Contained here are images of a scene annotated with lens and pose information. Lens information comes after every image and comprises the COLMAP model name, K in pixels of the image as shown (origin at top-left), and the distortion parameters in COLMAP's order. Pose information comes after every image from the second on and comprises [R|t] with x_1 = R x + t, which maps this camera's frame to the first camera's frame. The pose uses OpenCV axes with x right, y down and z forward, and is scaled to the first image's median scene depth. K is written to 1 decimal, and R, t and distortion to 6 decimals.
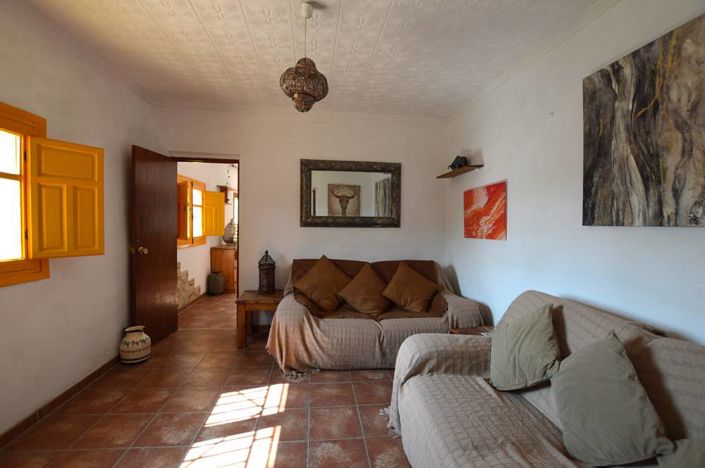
lens RADIAL K [[317.1, 0, 352.5], [0, 317.1, 234.0], [0, 0, 1]] dist [-0.036244, 0.005091]
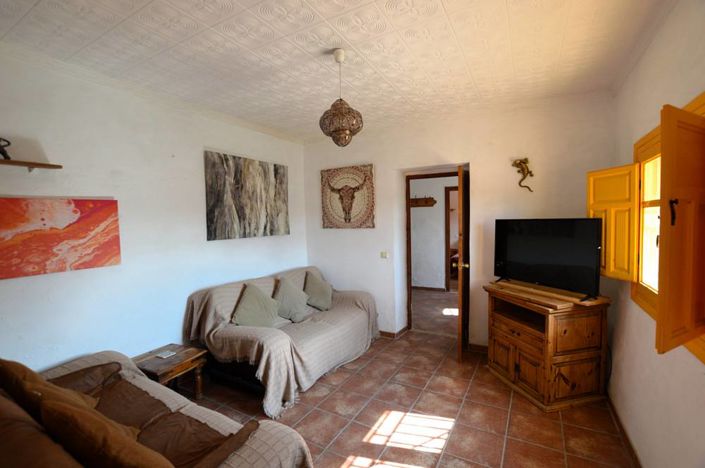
lens RADIAL K [[317.1, 0, 352.5], [0, 317.1, 234.0], [0, 0, 1]] dist [-0.036244, 0.005091]
pose [[-0.806365, -0.021170, 0.591040, -0.897790], [0.030579, 0.996530, 0.077412, -0.178308], [-0.590628, 0.080495, -0.802919, 2.007260]]
